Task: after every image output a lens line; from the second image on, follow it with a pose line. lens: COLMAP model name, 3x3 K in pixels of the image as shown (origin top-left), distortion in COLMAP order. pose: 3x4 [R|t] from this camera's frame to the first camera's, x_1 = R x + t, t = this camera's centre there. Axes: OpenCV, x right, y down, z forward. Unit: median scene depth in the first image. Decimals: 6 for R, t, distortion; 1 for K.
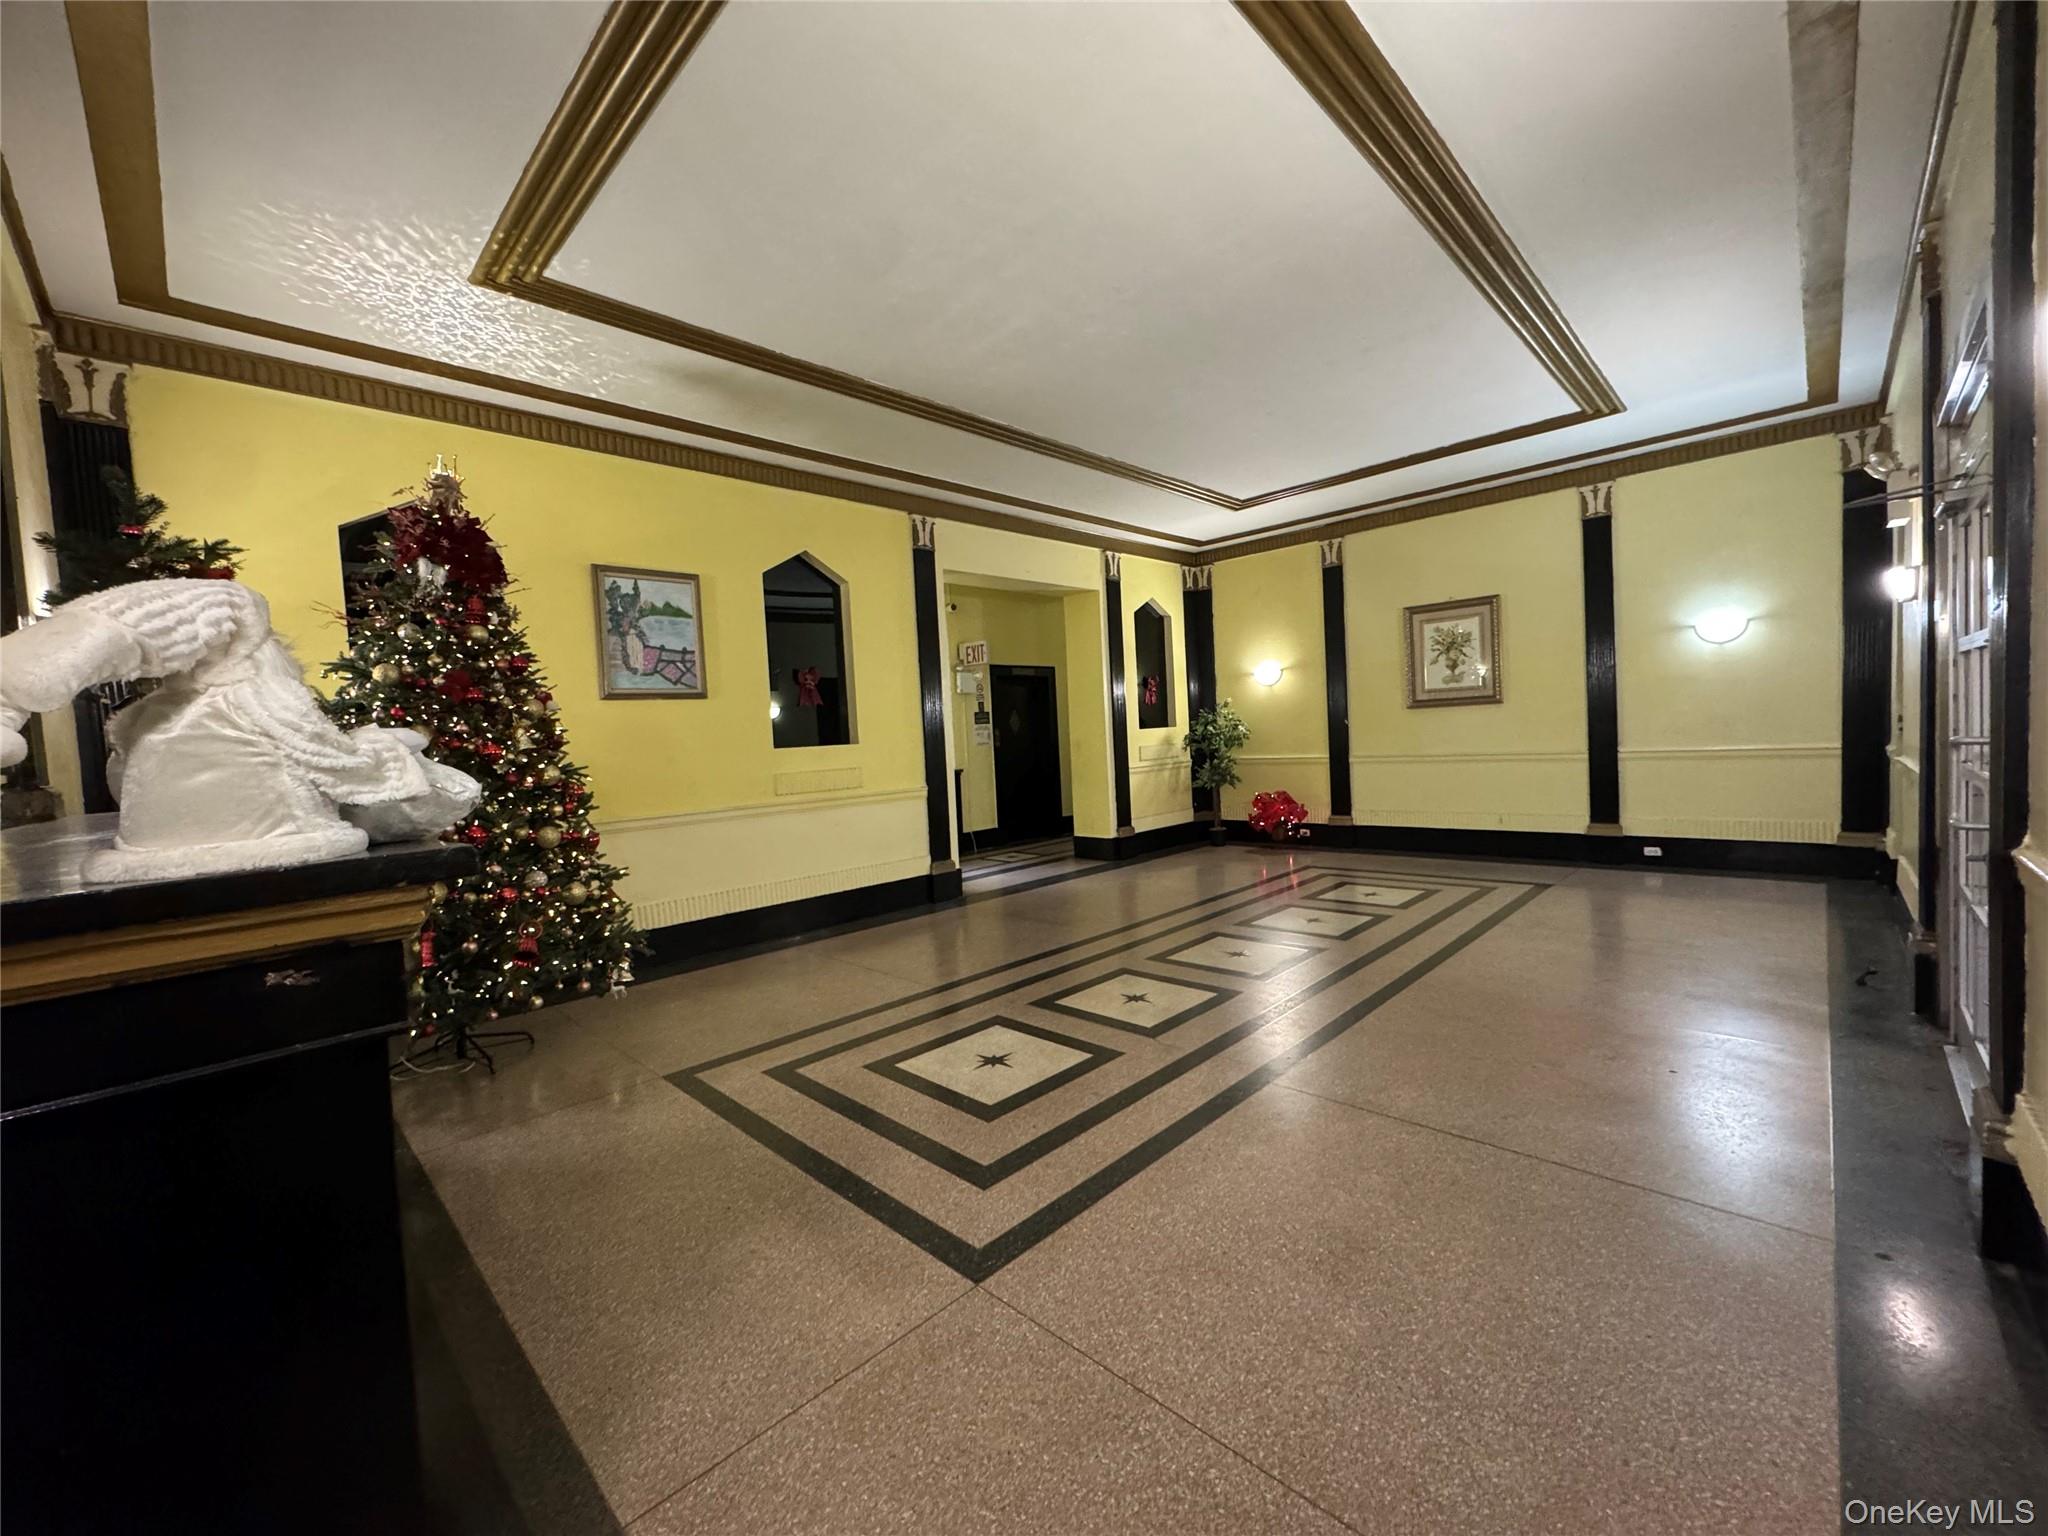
lens RADIAL K [[822.3, 0, 1020.6], [0, 822.3, 766.8], [0, 0, 1]] dist [-0.004370, 0.001285]
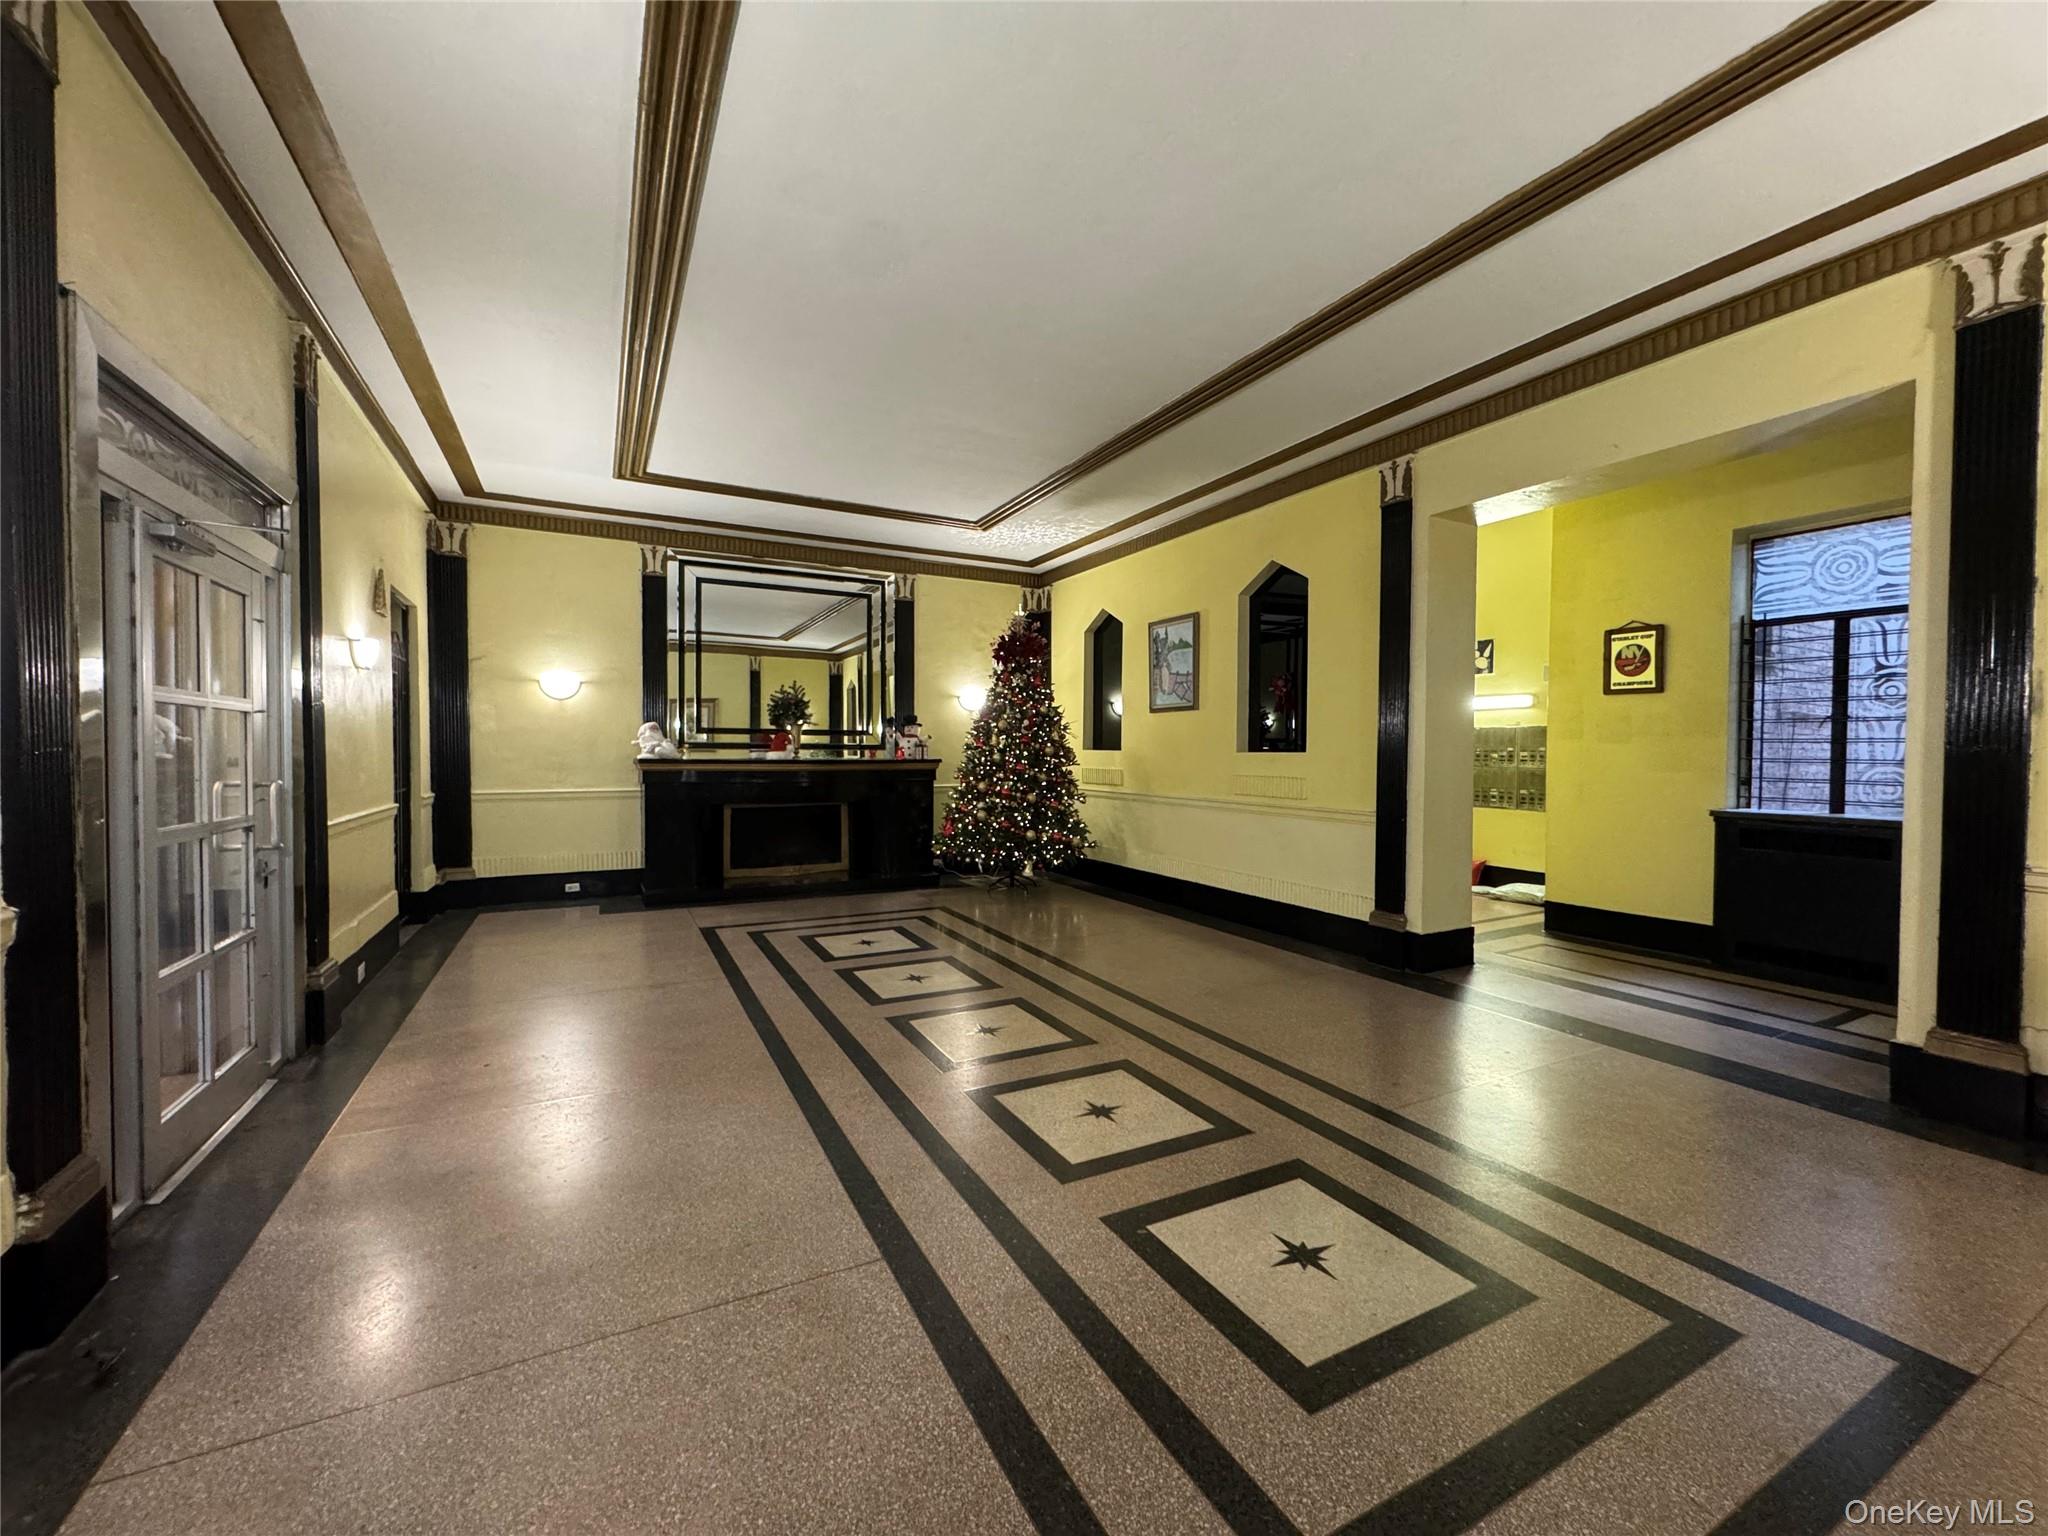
lens RADIAL K [[822.3, 0, 1023.1], [0, 822.3, 769.6], [0, 0, 1]] dist [-0.004370, 0.001285]
pose [[-0.309745, 0.070802, -0.948180, 0.953395], [-0.029154, 0.996048, 0.083900, -0.094390], [0.950373, 0.053631, -0.306456, 1.202085]]
